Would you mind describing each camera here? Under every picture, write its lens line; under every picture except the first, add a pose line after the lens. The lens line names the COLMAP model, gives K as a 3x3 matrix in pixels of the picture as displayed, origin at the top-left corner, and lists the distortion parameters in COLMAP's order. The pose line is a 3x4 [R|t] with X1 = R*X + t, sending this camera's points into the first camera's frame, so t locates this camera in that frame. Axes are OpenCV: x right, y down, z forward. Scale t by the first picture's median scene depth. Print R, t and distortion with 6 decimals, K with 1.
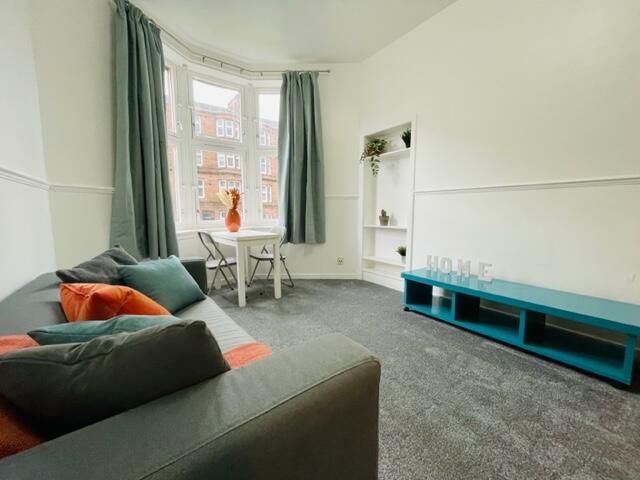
lens RADIAL K [[260.5, 0, 320.2], [0, 260.5, 238.6], [0, 0, 1]] dist [0.000320, -0.001222]
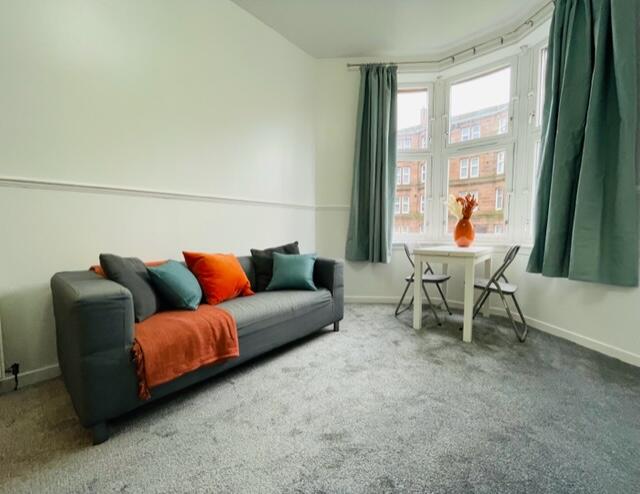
lens RADIAL K [[264.2, 0, 322.5], [0, 264.2, 245.5], [0, 0, 1]] dist [-0.001862, 0.000012]
pose [[0.221061, 0.072021, -0.972597, 0.400786], [-0.104666, 0.993262, 0.049762, -0.026226], [0.969627, 0.090798, 0.227109, 0.383516]]
